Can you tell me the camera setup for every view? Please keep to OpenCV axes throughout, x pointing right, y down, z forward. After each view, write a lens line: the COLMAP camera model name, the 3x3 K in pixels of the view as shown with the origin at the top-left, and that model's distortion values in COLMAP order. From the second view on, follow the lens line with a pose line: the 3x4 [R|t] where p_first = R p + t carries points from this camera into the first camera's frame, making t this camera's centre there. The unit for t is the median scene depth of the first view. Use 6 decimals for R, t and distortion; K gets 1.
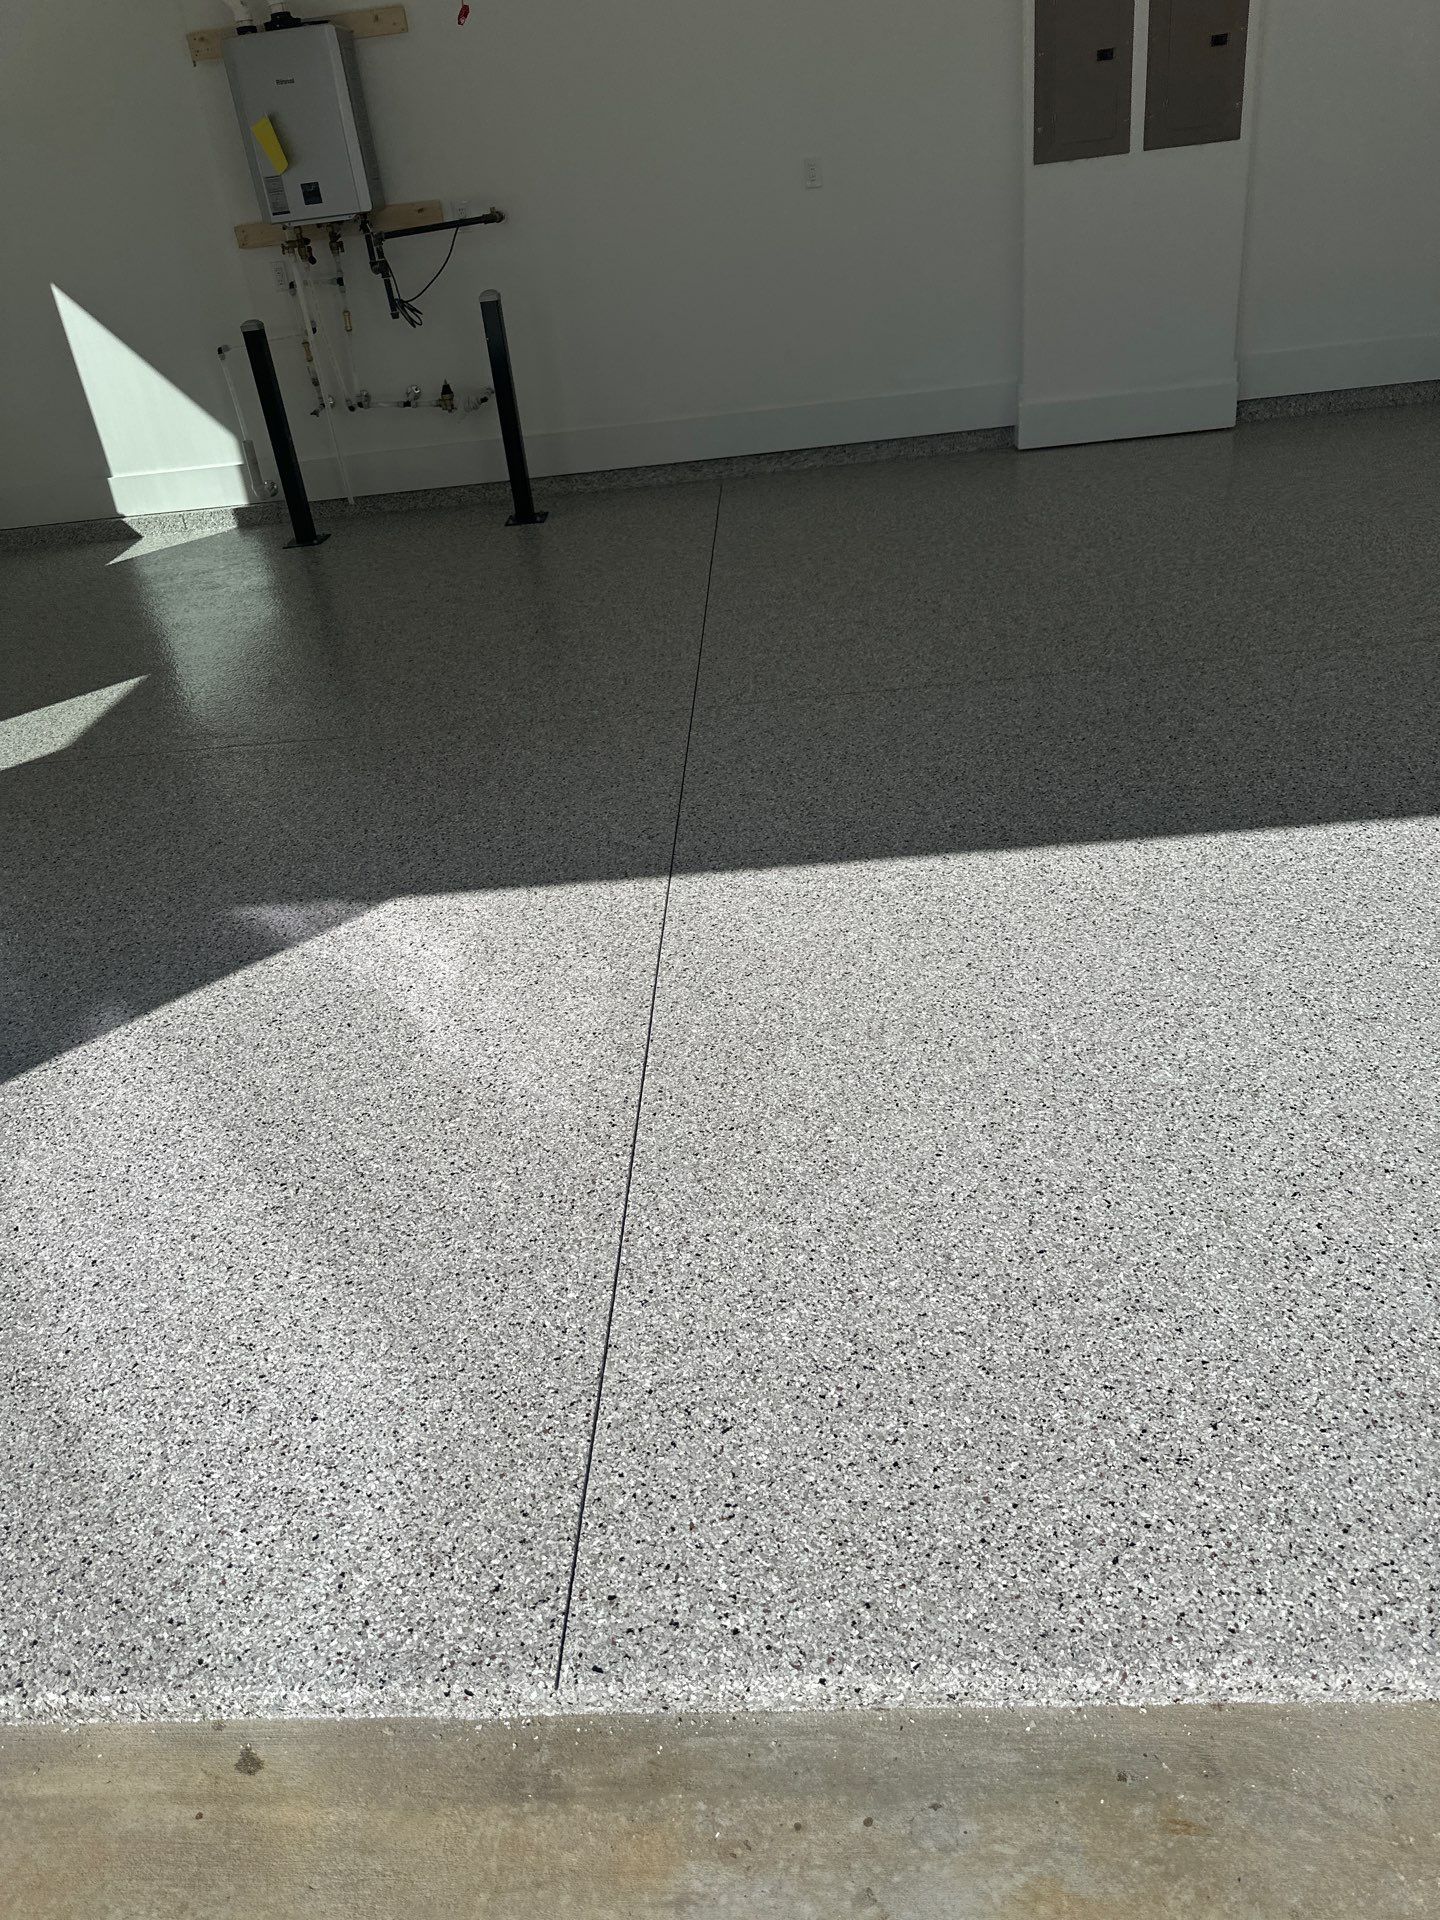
lens RADIAL K [[1361.0, 0, 709.5], [0, 1361.0, 954.1], [0, 0, 1]] dist [0.032494, -0.033231]
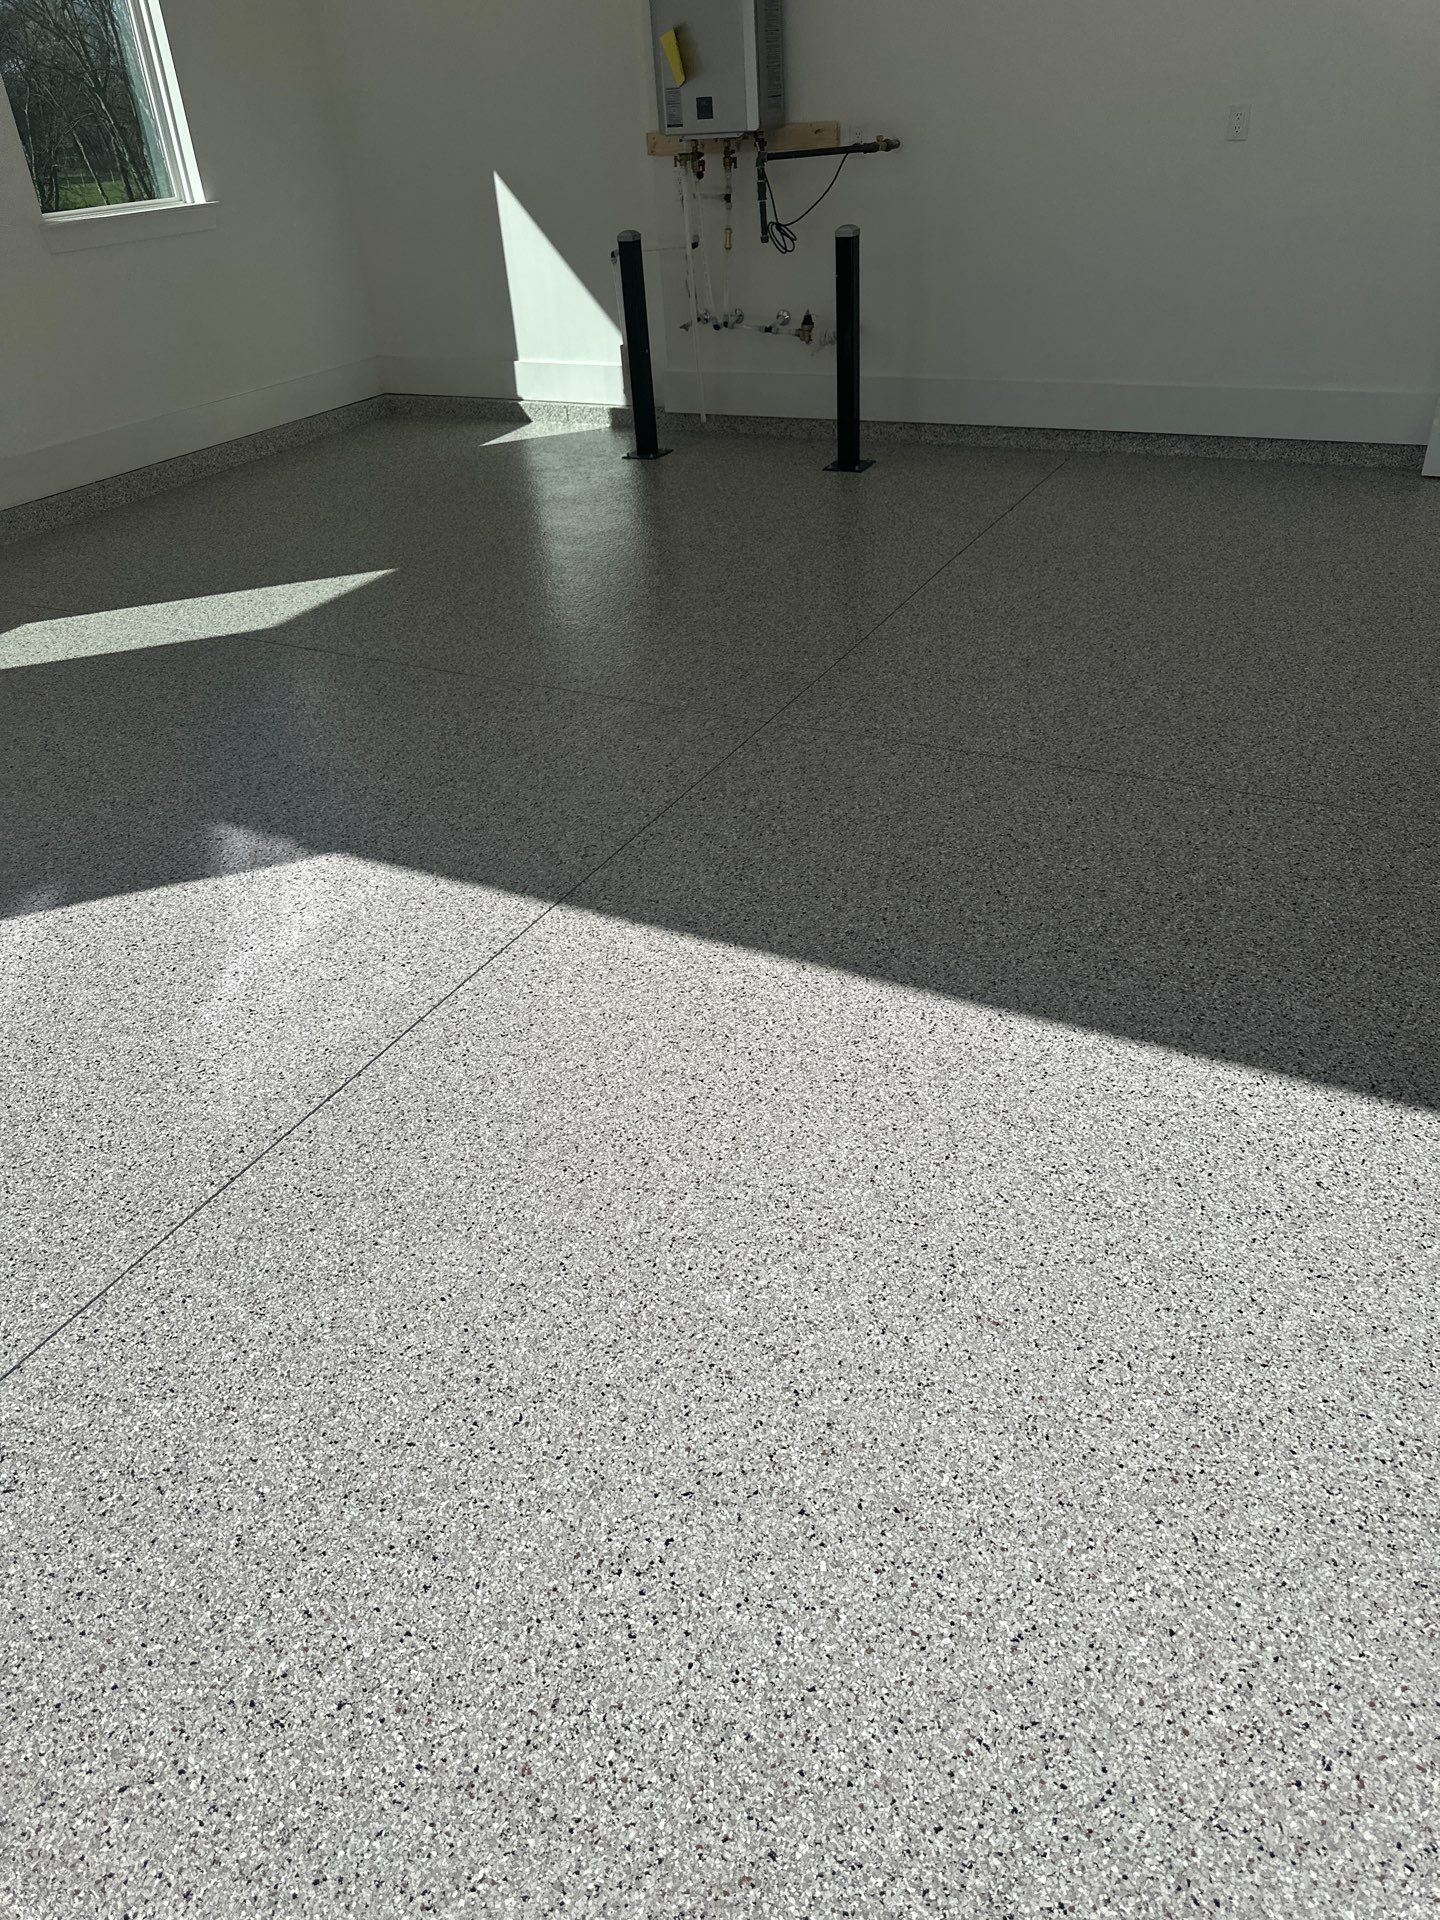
lens RADIAL K [[1388.7, 0, 730.8], [0, 1388.7, 917.4], [0, 0, 1]] dist [0.036168, -0.044561]
pose [[0.900149, 0.268408, -0.343058, 0.435891], [-0.250585, 0.963305, 0.096178, -0.178628], [0.356284, -0.000609, 0.934377, 0.119586]]
